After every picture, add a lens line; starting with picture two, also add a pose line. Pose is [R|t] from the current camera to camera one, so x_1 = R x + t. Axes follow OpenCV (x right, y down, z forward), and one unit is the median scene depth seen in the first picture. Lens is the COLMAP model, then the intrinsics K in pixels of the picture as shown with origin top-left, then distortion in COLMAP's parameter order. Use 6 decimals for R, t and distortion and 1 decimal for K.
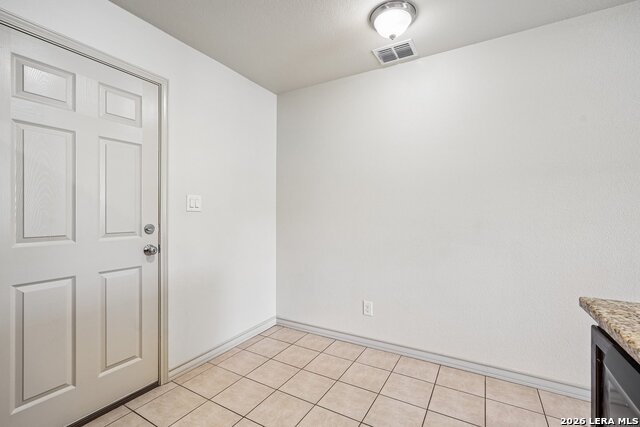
lens RADIAL K [[287.2, 0, 322.0], [0, 287.2, 215.1], [0, 0, 1]] dist [-0.010900, 0.005164]
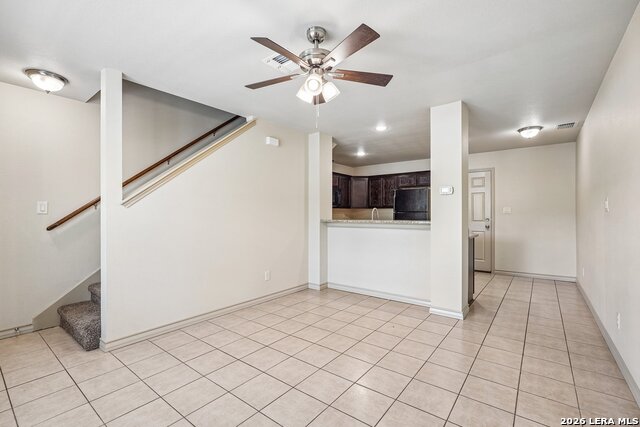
lens RADIAL K [[287.2, 0, 320.4], [0, 287.2, 209.3], [0, 0, 1]] dist [-0.010900, 0.005164]
pose [[-0.143509, -0.014426, -0.989544, 2.701589], [0.003209, 0.999882, -0.015042, -0.022446], [0.989644, -0.005334, -0.143446, -0.321914]]
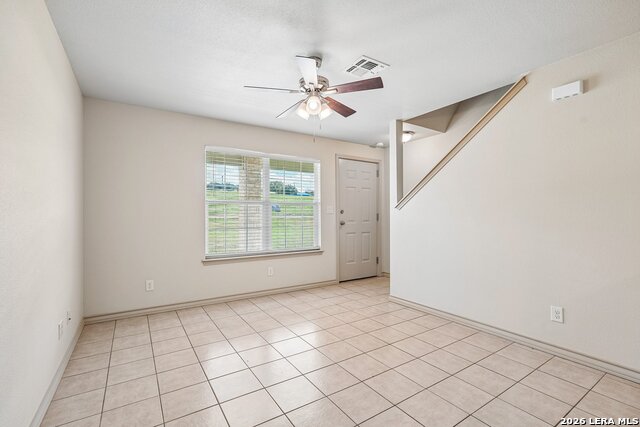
lens RADIAL K [[287.2, 0, 317.8], [0, 287.2, 215.6], [0, 0, 1]] dist [-0.010900, 0.005164]
pose [[-0.889635, -0.000432, 0.456673, 1.092007], [0.000571, 0.999998, 0.002059, -0.019655], [-0.456673, 0.002093, -0.889632, 0.599196]]
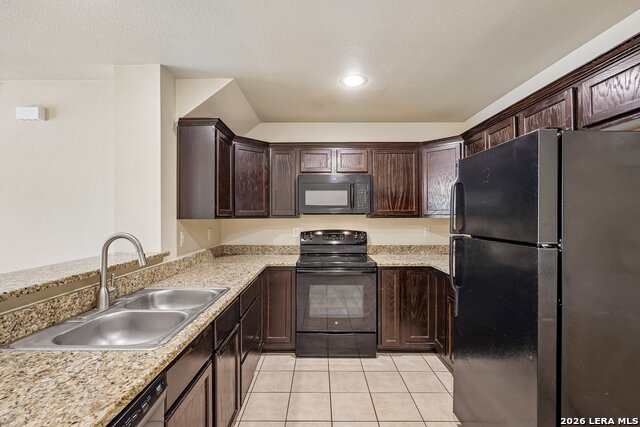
lens RADIAL K [[287.2, 0, 316.3], [0, 287.2, 213.4], [0, 0, 1]] dist [-0.010900, 0.005164]
pose [[-0.871828, 0.007263, -0.489758, 0.254982], [0.010671, 0.999934, -0.004166, -0.109872], [0.489696, -0.008859, -0.871848, 0.662237]]
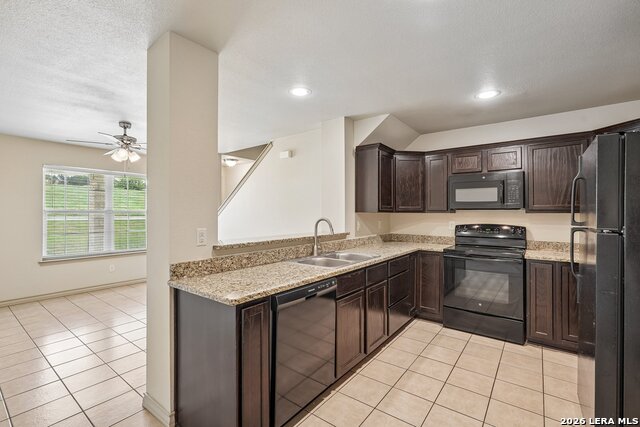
lens RADIAL K [[287.2, 0, 317.9], [0, 287.2, 210.9], [0, 0, 1]] dist [-0.010900, 0.005164]
pose [[-0.991300, 0.005455, 0.131508, 0.168817], [0.004219, 0.999944, -0.009679, -0.089174], [-0.131553, -0.009040, -0.991268, 1.199757]]
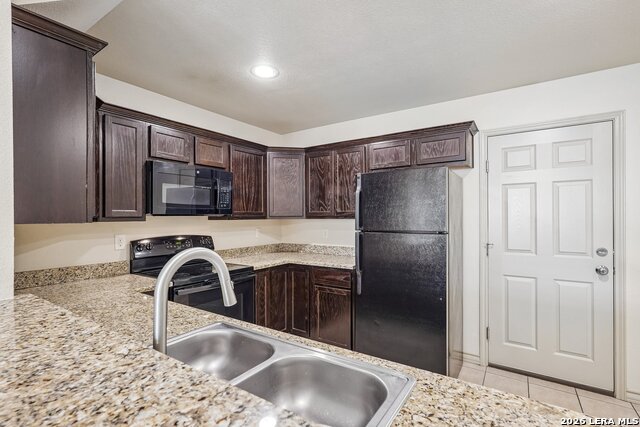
lens RADIAL K [[306.7, 0, 310.3], [0, 306.7, 216.4], [0, 0, 1]] dist [-0.005692, -0.000343]
pose [[-0.087787, 0.007804, -0.996109, 0.716542], [0.008530, 0.999939, 0.007082, -0.112333], [0.996103, -0.007875, -0.087848, -0.045449]]
